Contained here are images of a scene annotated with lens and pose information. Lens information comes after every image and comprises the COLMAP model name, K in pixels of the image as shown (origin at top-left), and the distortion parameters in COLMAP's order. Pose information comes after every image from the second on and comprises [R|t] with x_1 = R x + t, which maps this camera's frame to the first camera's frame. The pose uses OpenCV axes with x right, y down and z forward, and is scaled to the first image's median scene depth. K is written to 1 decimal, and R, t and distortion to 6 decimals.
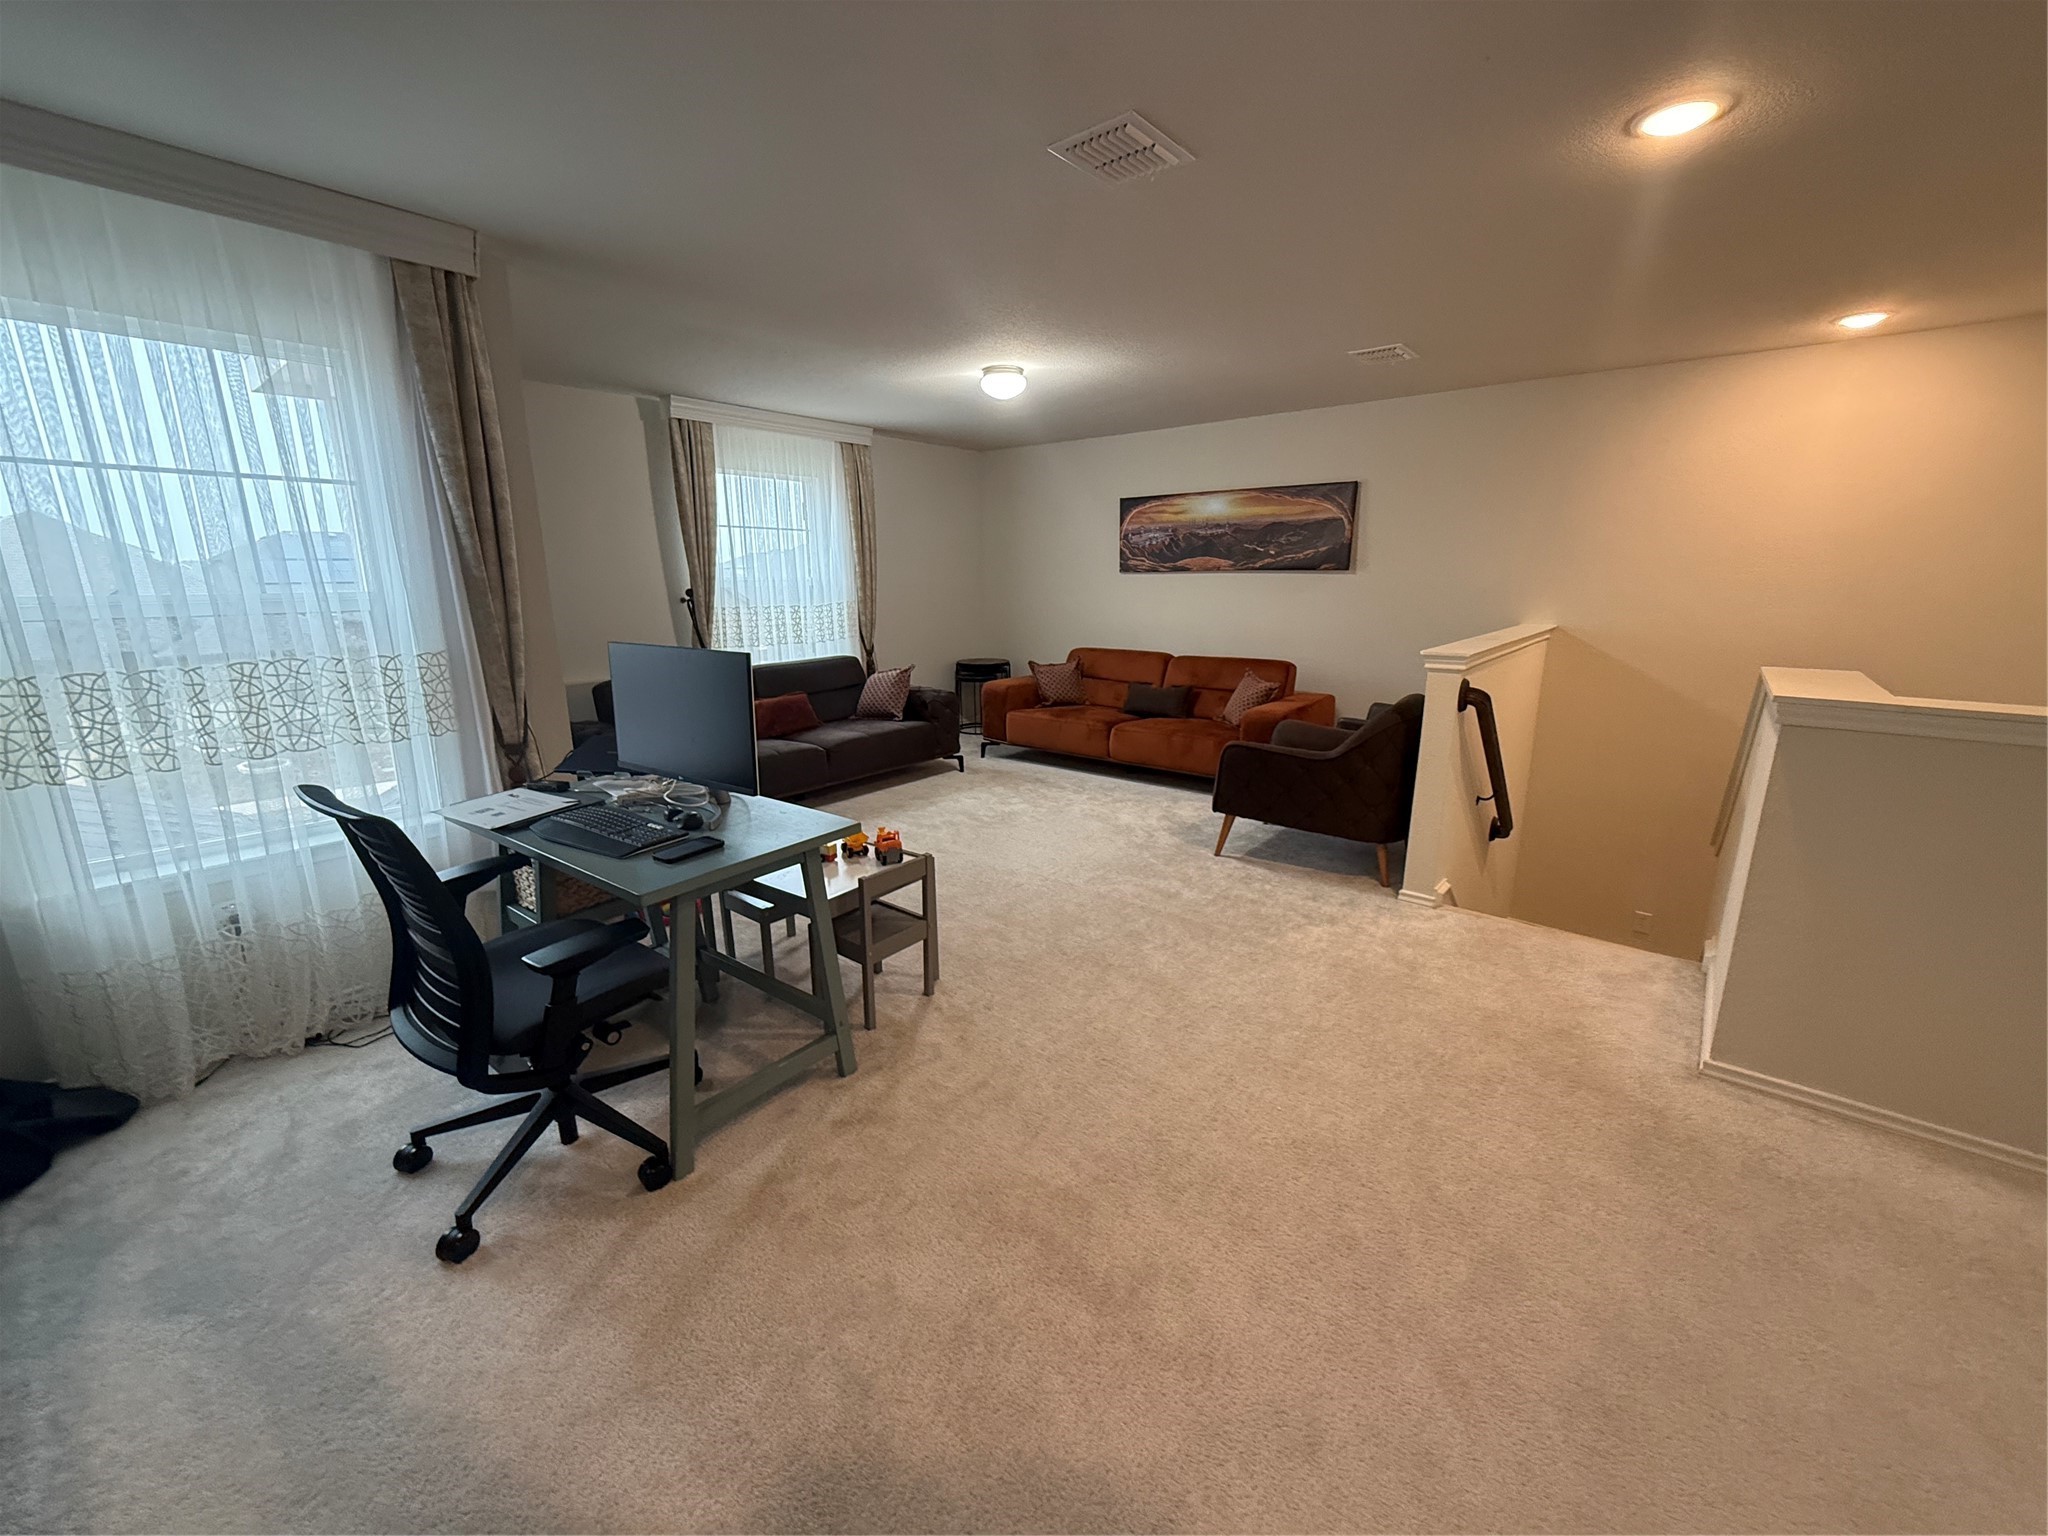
lens RADIAL K [[820.2, 0, 1032.9], [0, 820.2, 767.3], [0, 0, 1]] dist [0.004309, 0.000063]
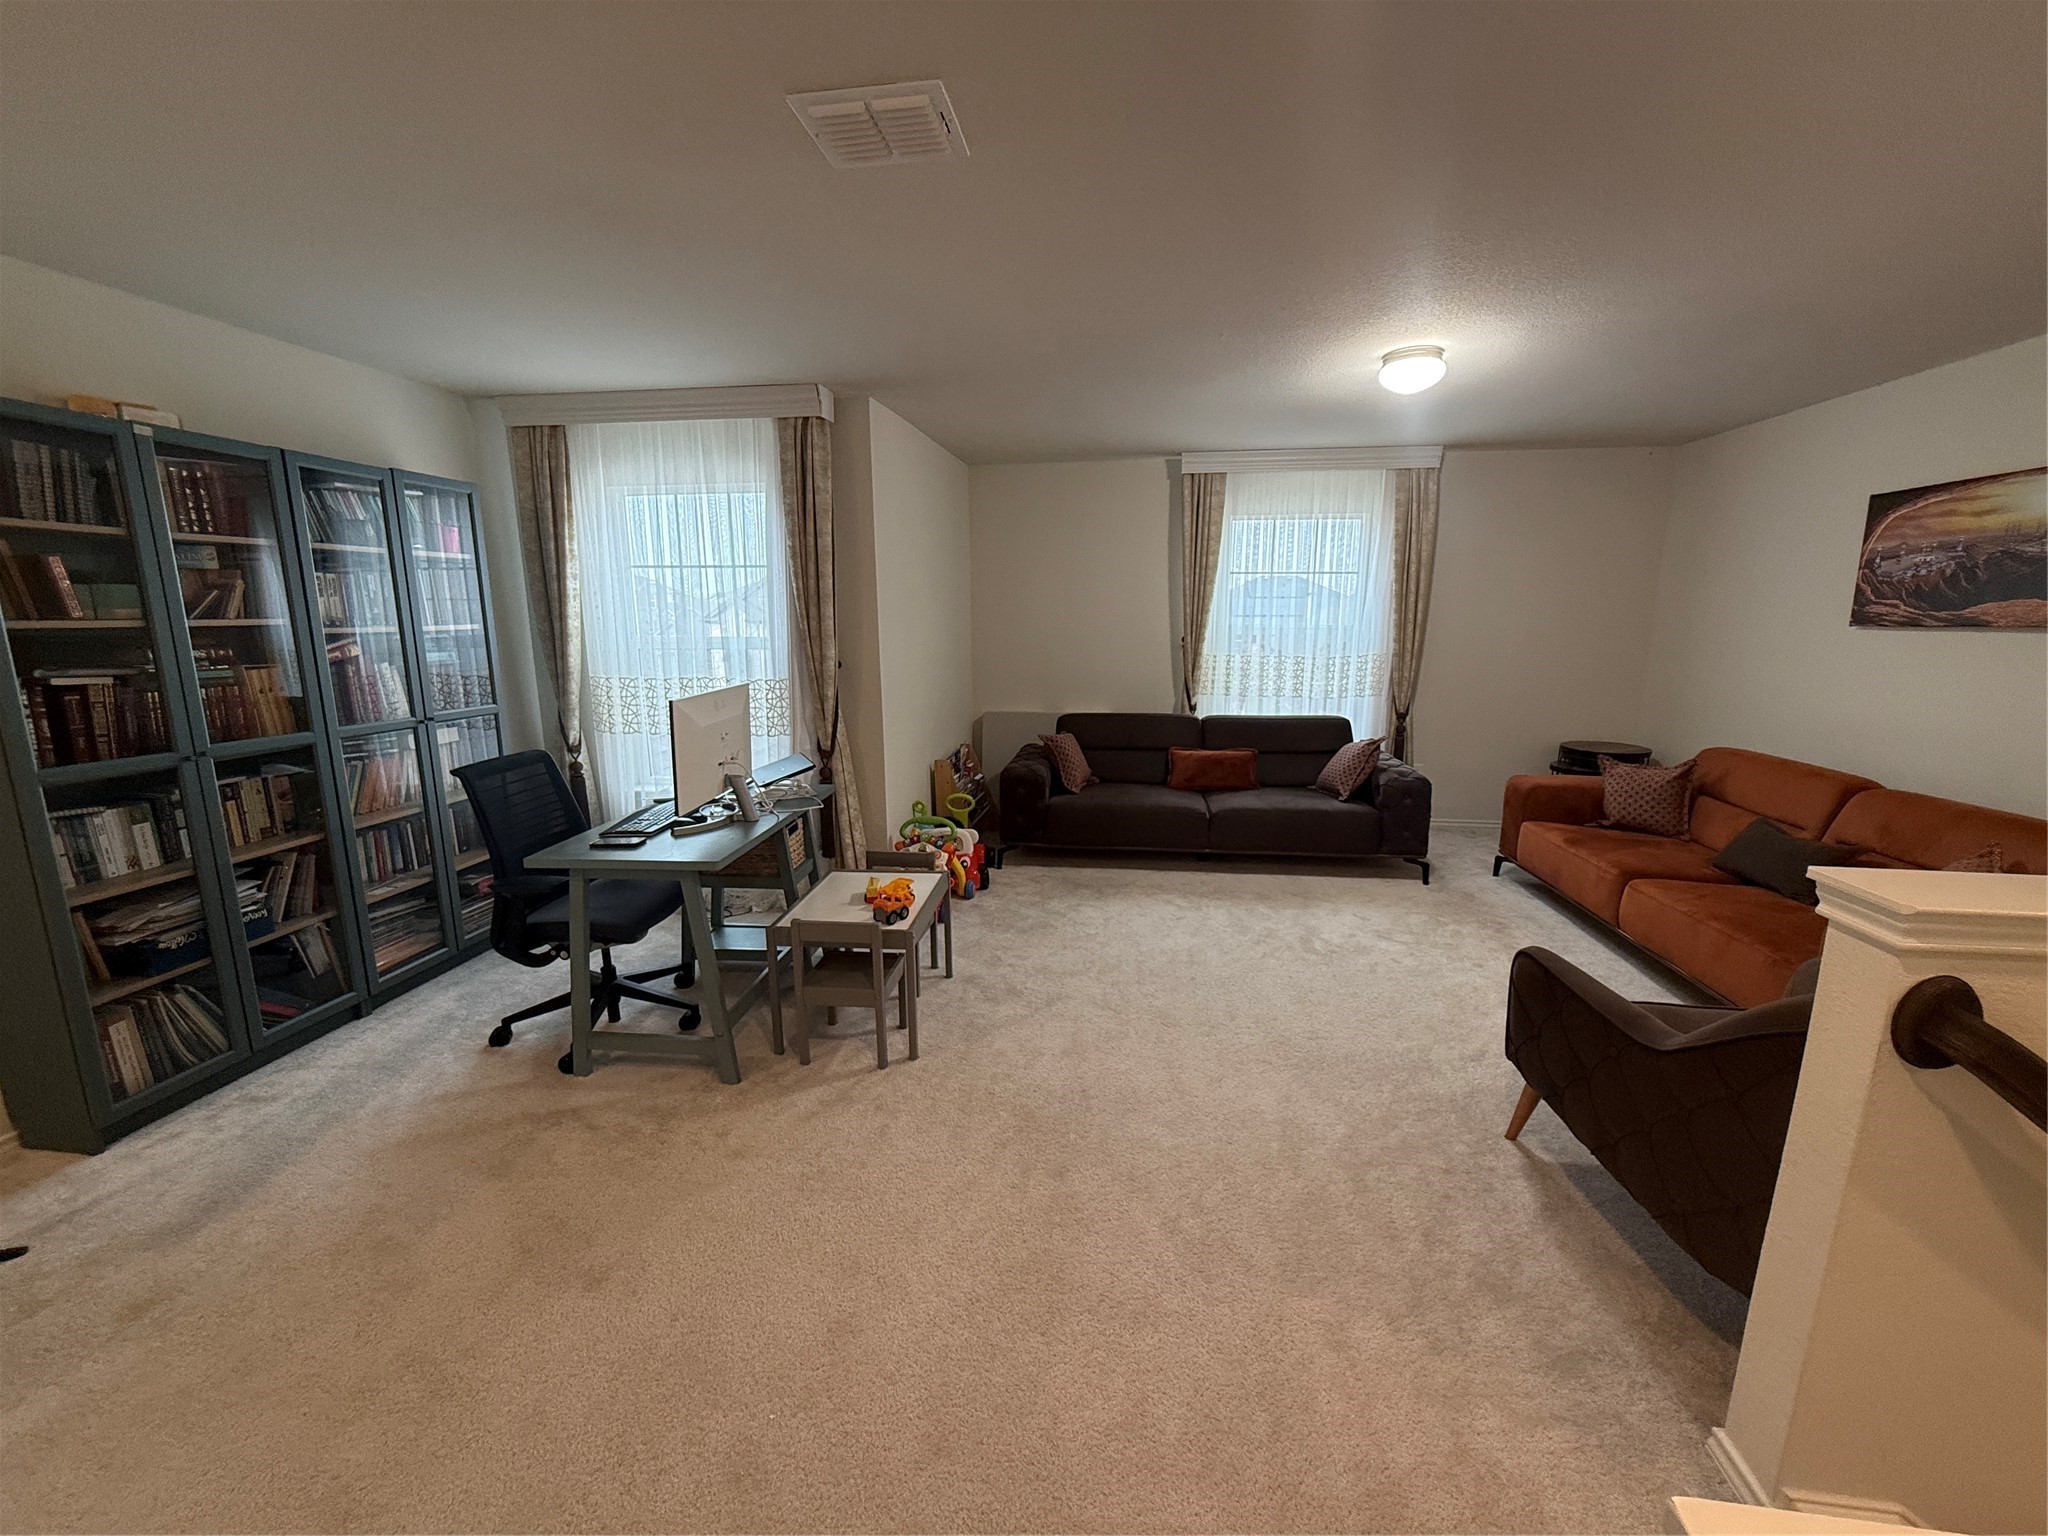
lens RADIAL K [[820.2, 0, 1032.9], [0, 820.2, 767.3], [0, 0, 1]] dist [0.004309, 0.000063]
pose [[0.524367, 0.163662, -0.835616, 0.340179], [-0.198694, 0.977781, 0.066821, -0.079373], [0.827985, 0.130994, 0.545235, 0.275870]]
